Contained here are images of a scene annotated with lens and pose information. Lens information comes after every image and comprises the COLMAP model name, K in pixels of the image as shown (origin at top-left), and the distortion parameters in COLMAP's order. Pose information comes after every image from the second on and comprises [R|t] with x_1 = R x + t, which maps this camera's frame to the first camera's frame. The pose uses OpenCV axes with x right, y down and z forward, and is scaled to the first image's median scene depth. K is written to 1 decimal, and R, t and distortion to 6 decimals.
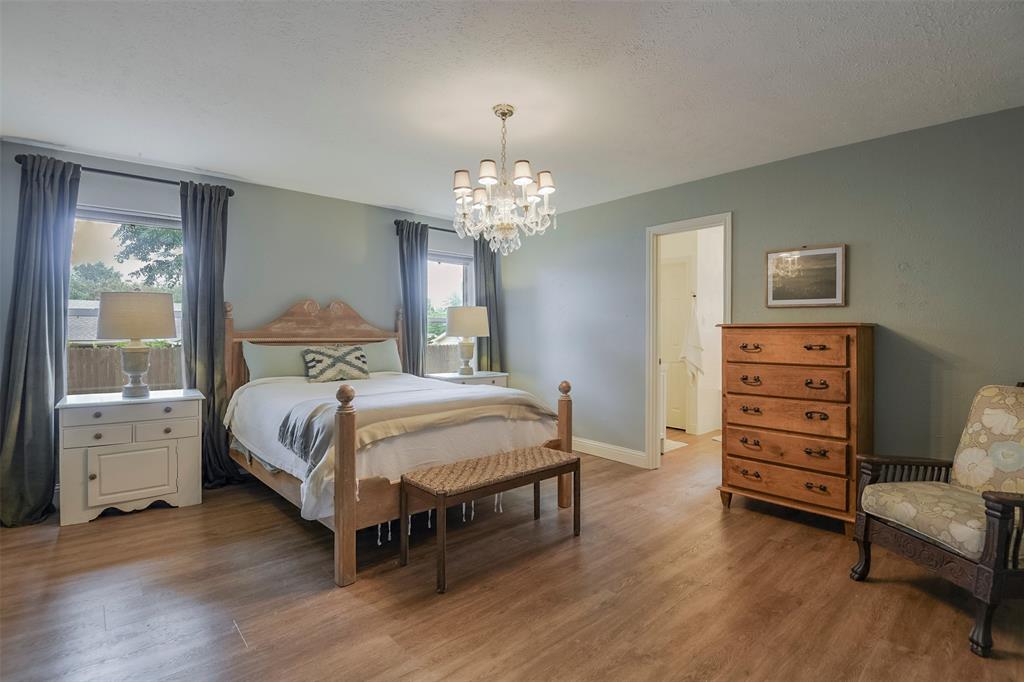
lens RADIAL K [[480.1, 0, 506.9], [0, 480.1, 343.4], [0, 0, 1]] dist [-0.002718, -0.031213]
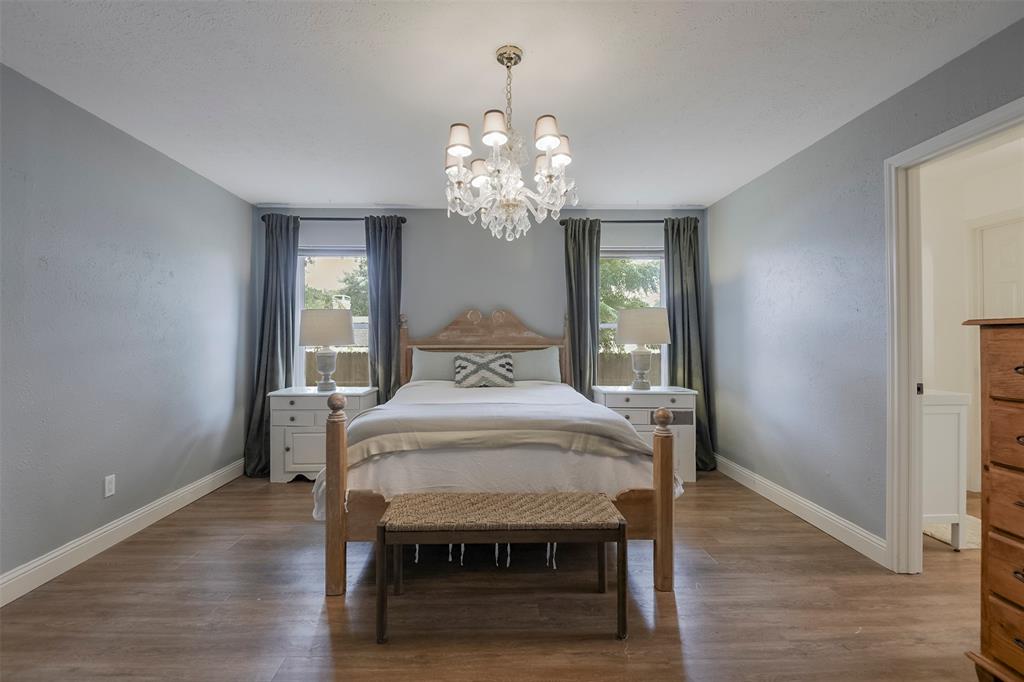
lens RADIAL K [[462.2, 0, 510.8], [0, 462.2, 346.5], [0, 0, 1]] dist [0.003348, -0.007098]
pose [[0.765848, 0.004561, -0.643006, 0.390348], [-0.010266, 0.999934, -0.005135, -0.005128], [0.642940, 0.010534, 0.765844, 0.346219]]
